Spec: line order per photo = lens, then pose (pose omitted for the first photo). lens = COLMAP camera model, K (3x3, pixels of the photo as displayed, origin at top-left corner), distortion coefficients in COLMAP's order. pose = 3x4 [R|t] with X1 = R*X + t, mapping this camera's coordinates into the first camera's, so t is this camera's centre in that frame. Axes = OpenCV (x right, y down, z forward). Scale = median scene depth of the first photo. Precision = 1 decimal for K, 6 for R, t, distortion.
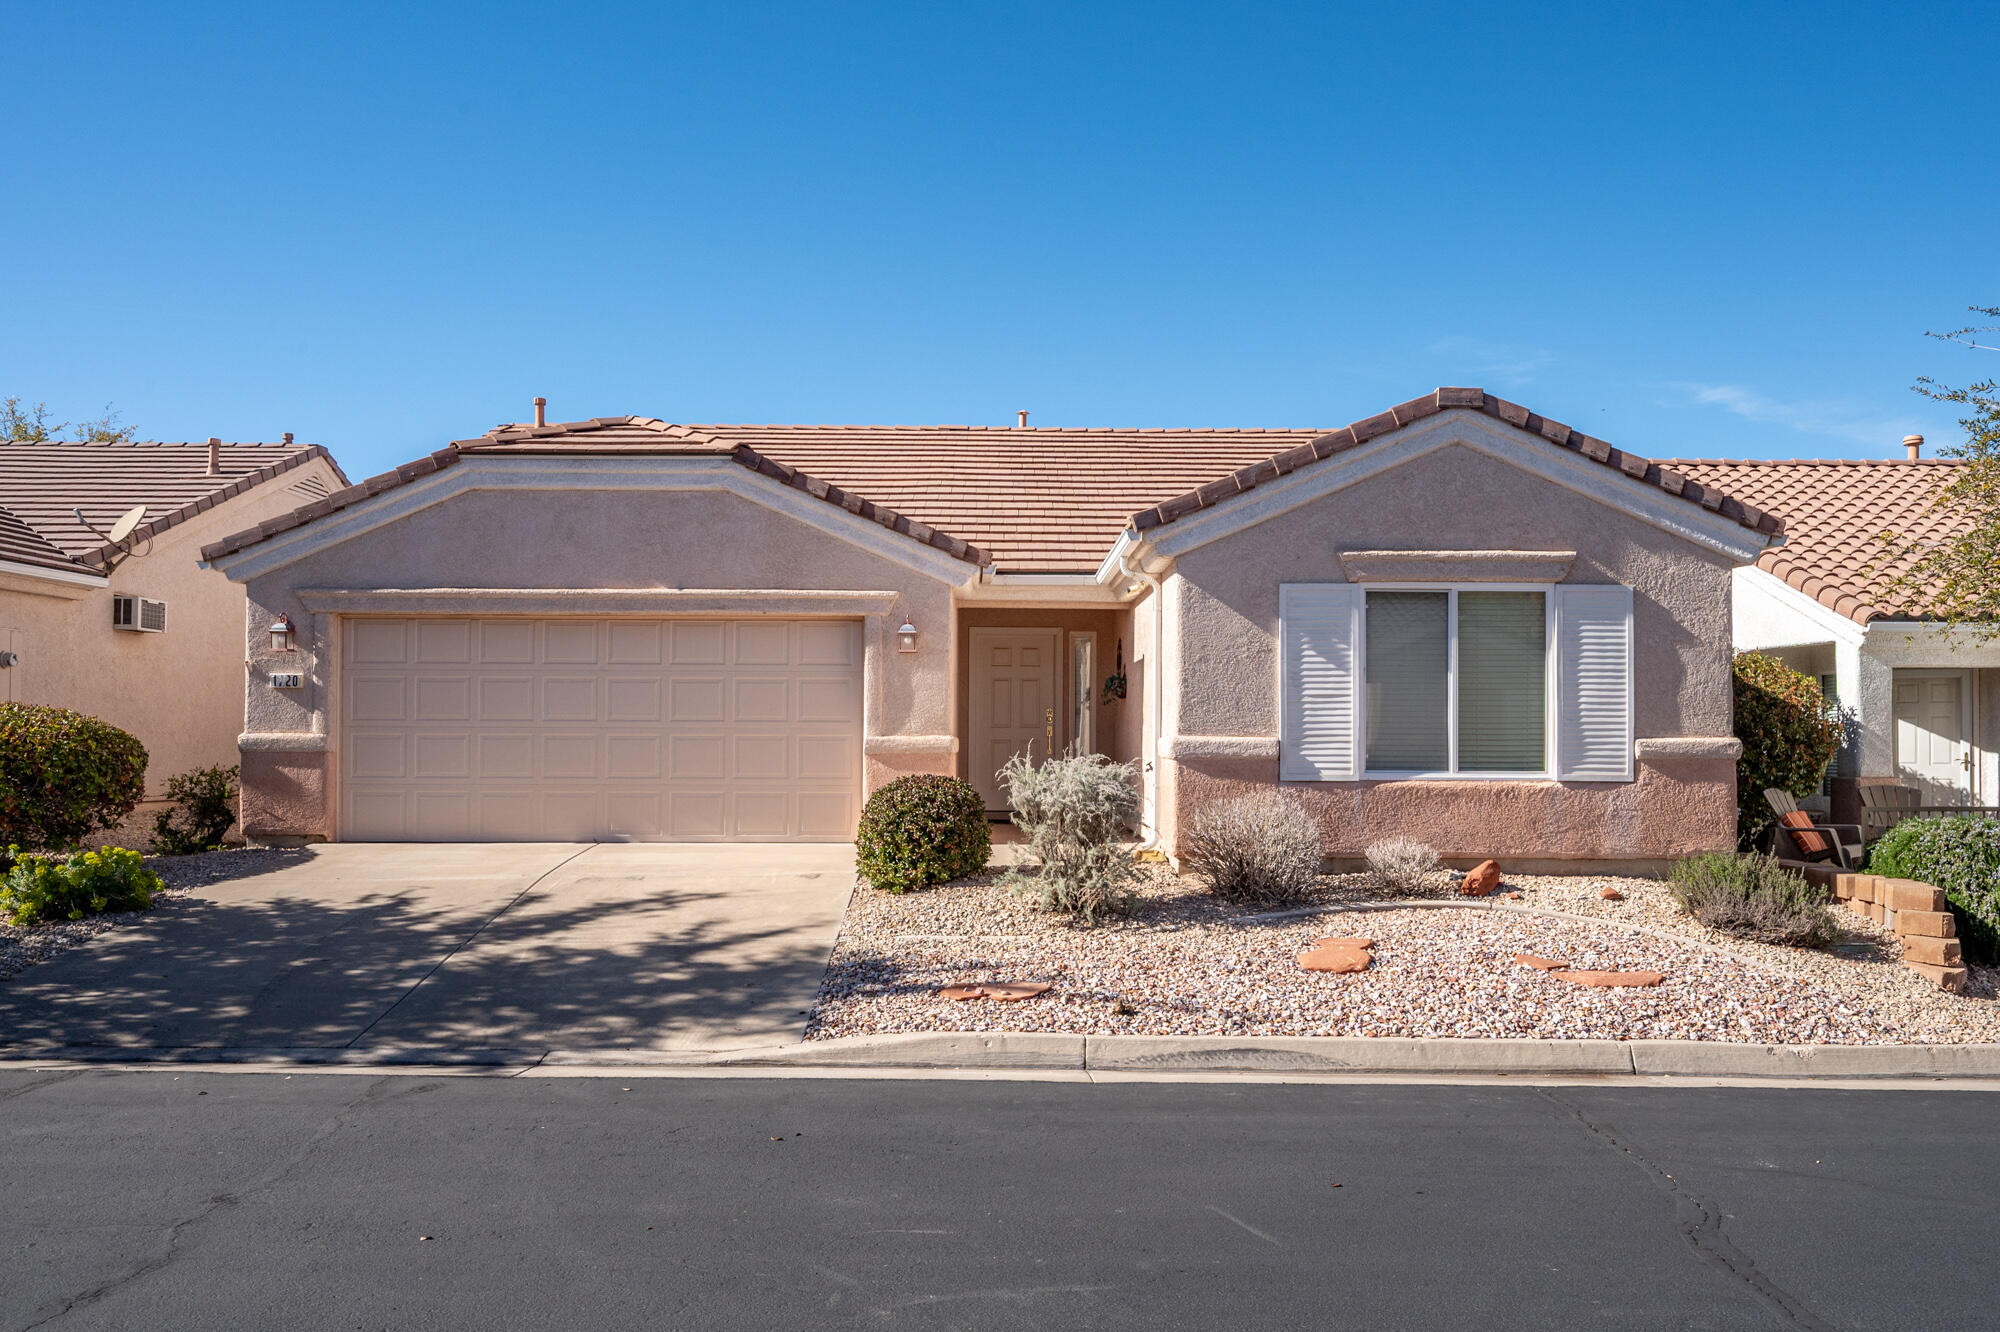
lens RADIAL K [[1438.9, 0, 997.1], [0, 1438.9, 725.7], [0, 0, 1]] dist [0.001748, 0.000266]
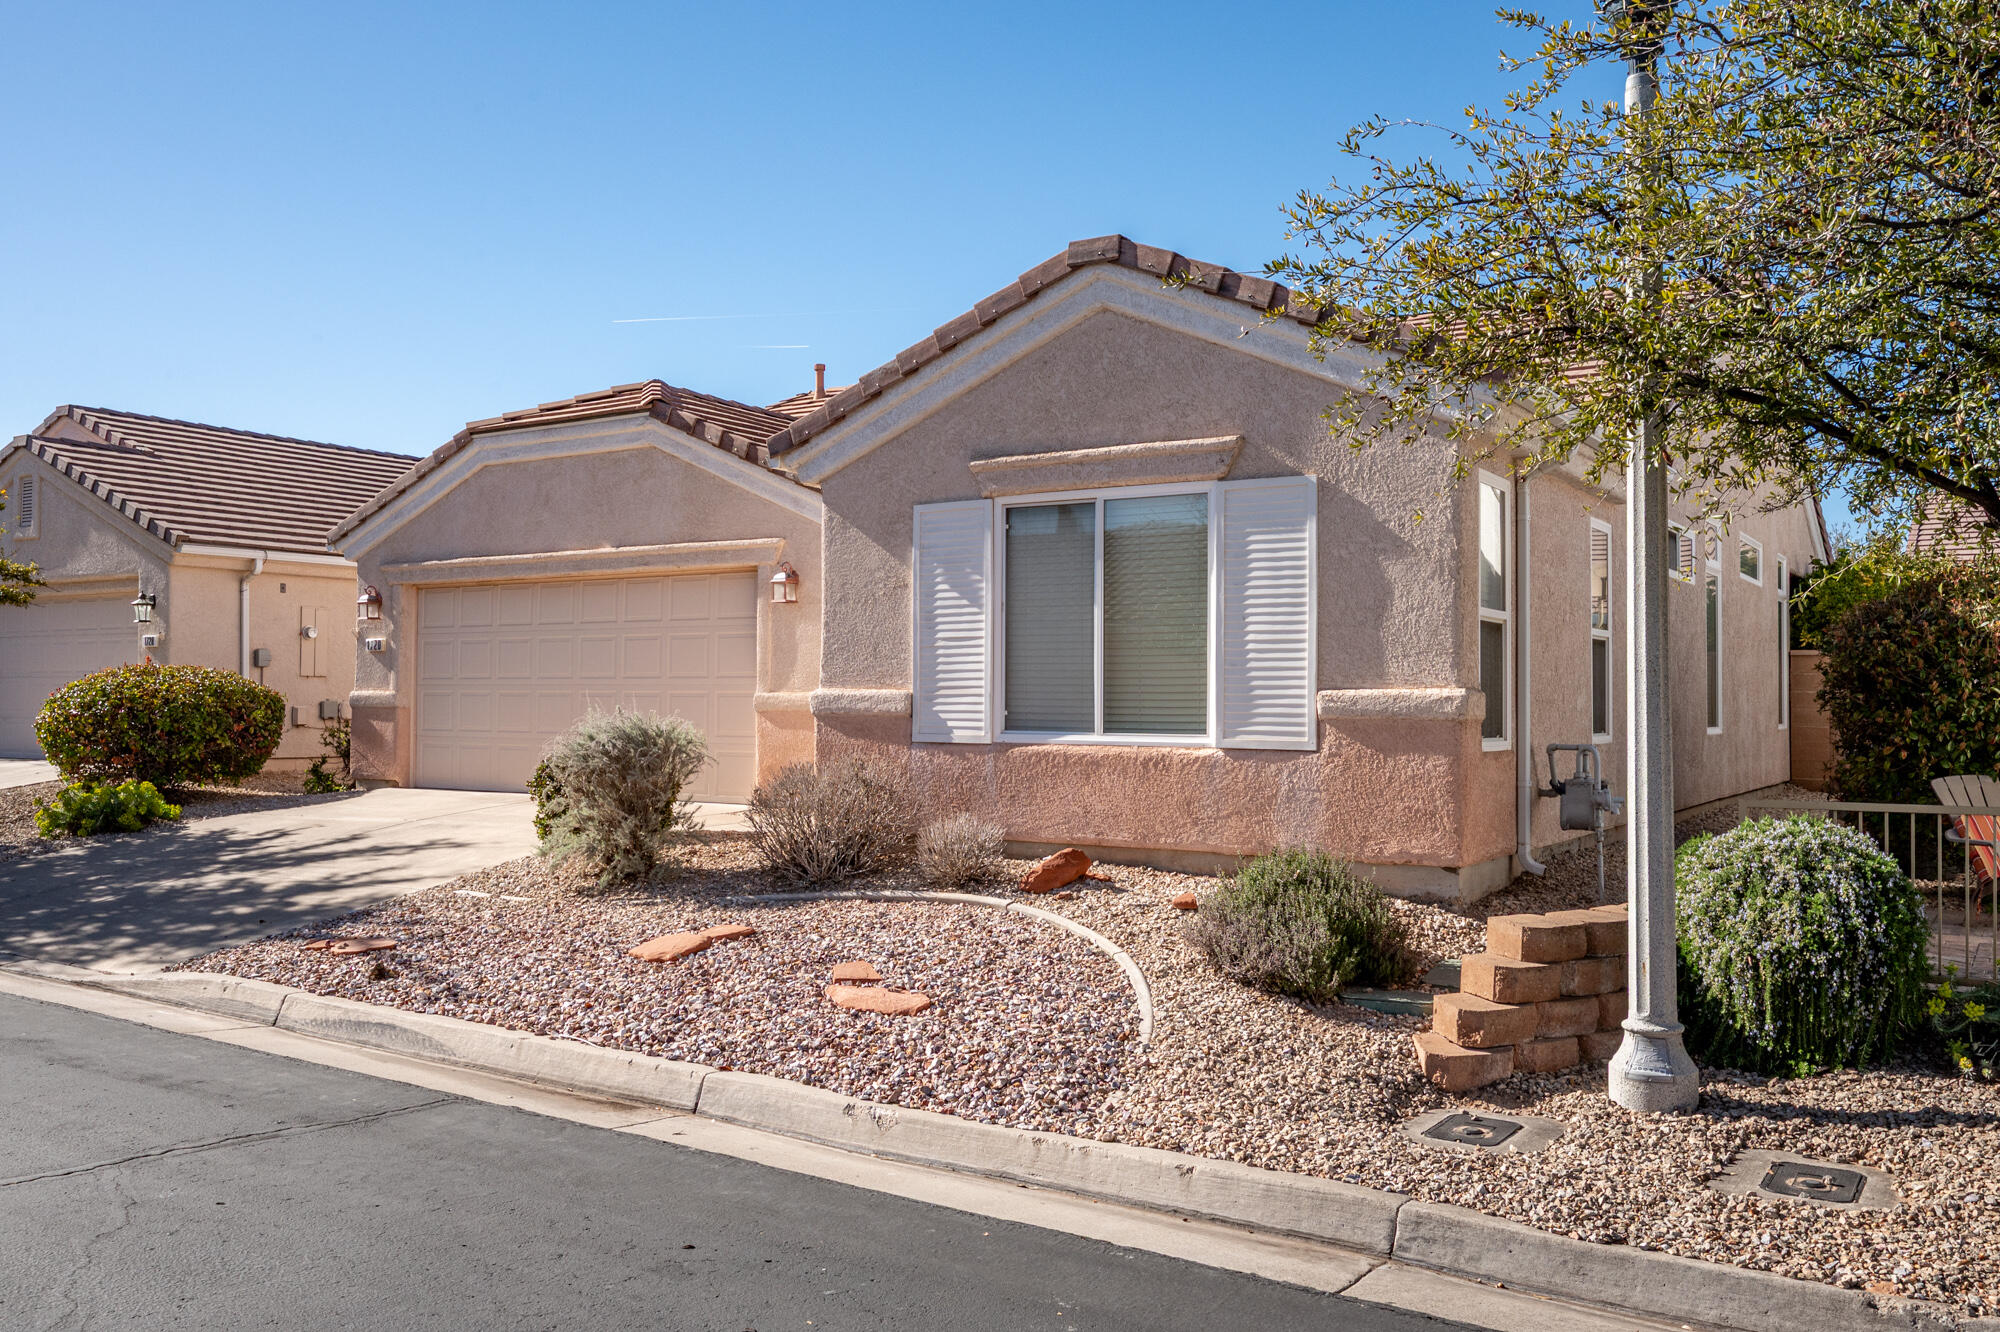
lens RADIAL K [[1586.1, 0, 1004.0], [0, 1586.1, 663.6], [0, 0, 1]] dist [0.002896, 0.001238]
pose [[0.835788, -0.011834, -0.548925, 0.621499], [0.001059, 0.999801, -0.019941, 0.009476], [0.549052, 0.016085, 0.835634, 0.217991]]
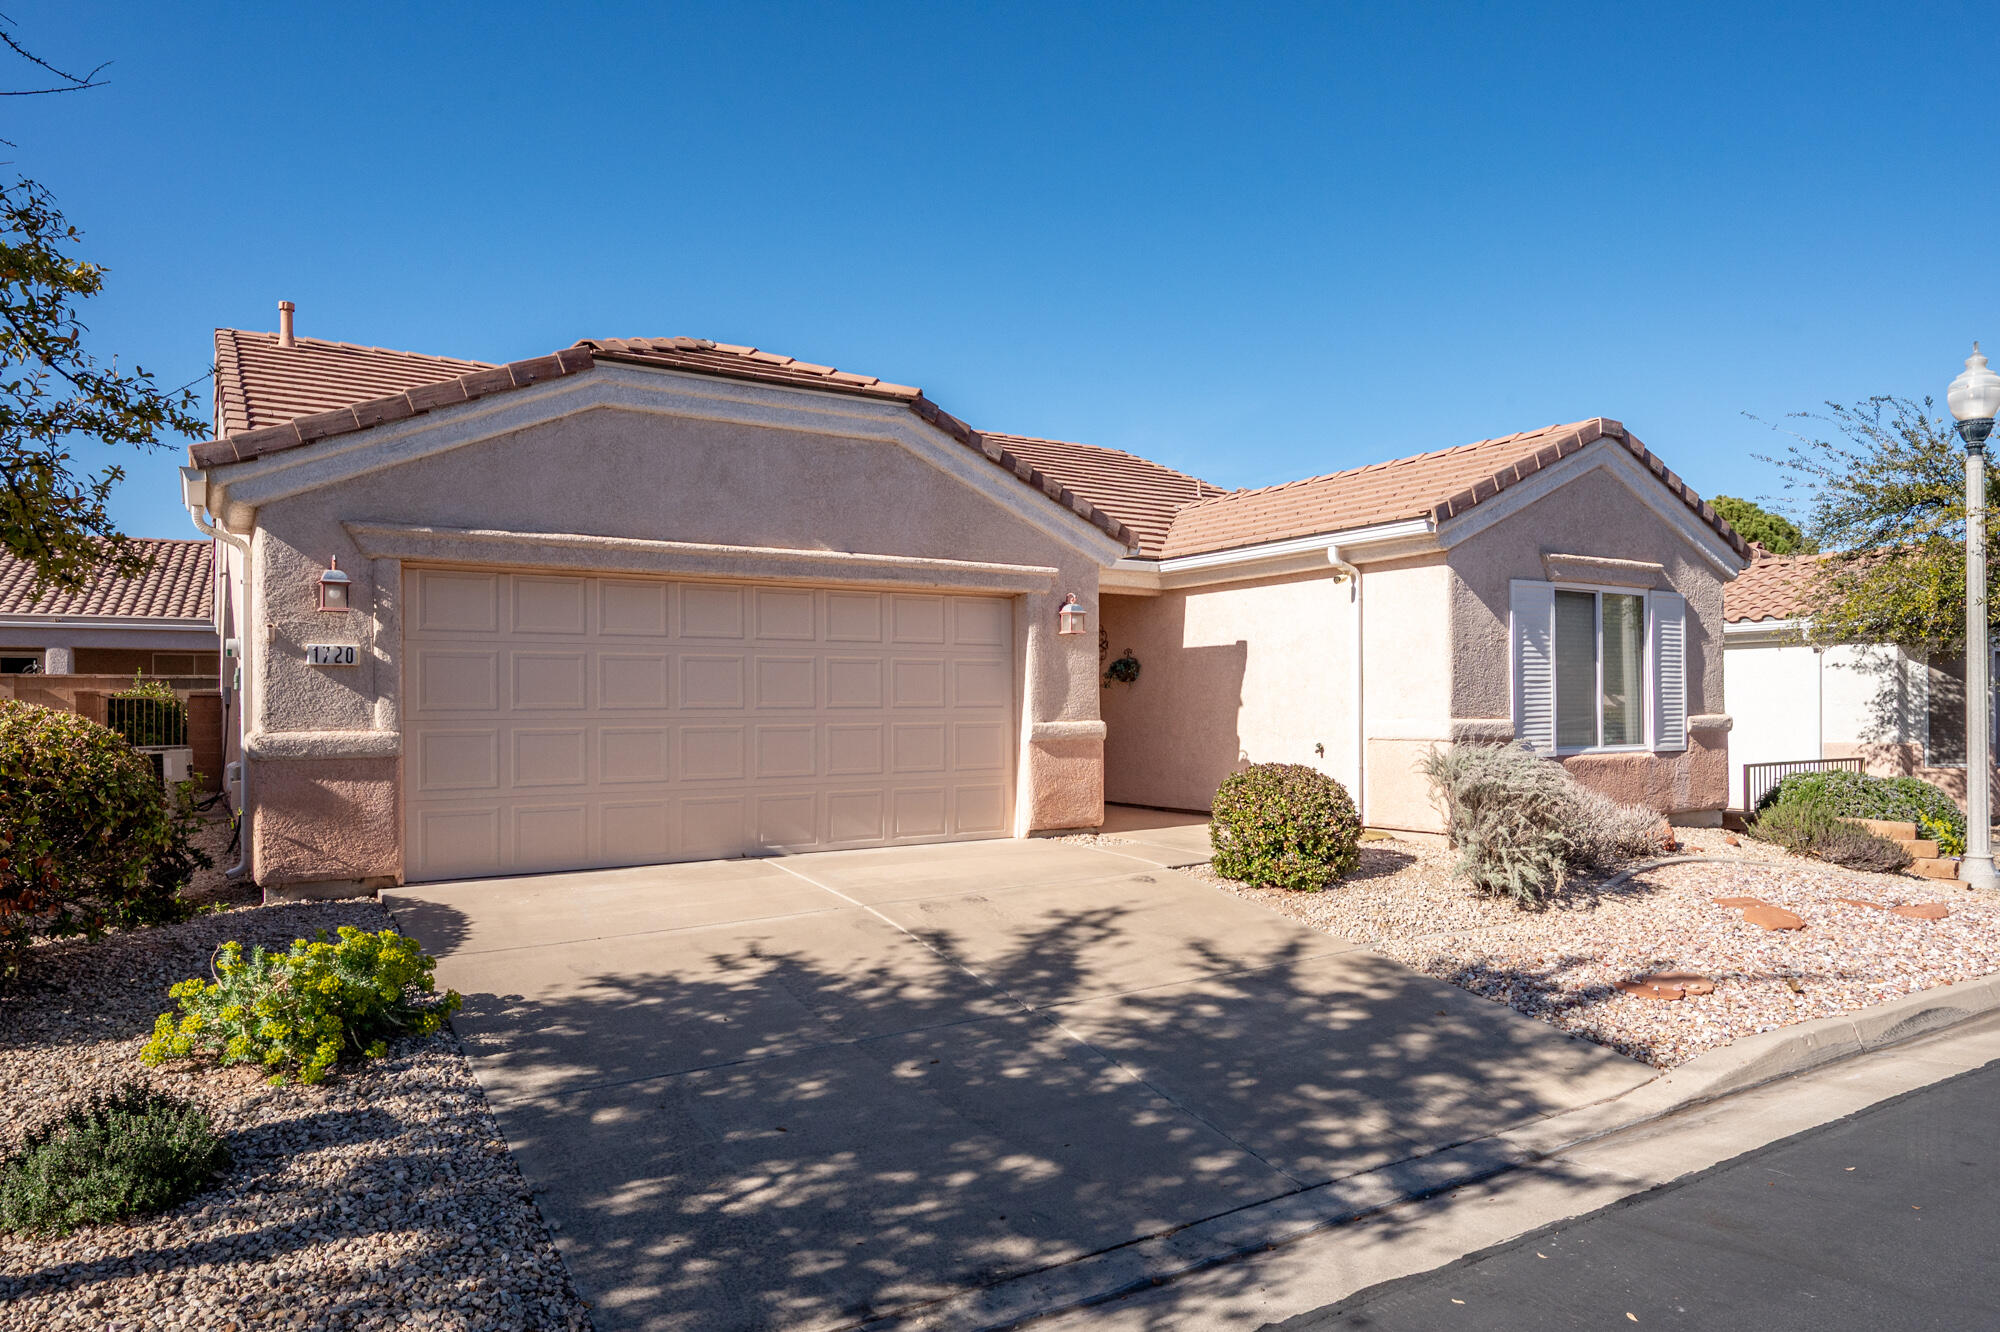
lens RADIAL K [[1212.6, 0, 965.2], [0, 1212.6, 702.9], [0, 0, 1]] dist [-0.001595, -0.003331]
pose [[0.855131, -0.007236, 0.518362, -0.536280], [0.006354, 0.999974, 0.003477, -0.008490], [-0.518374, 0.000320, 0.855154, 0.353707]]
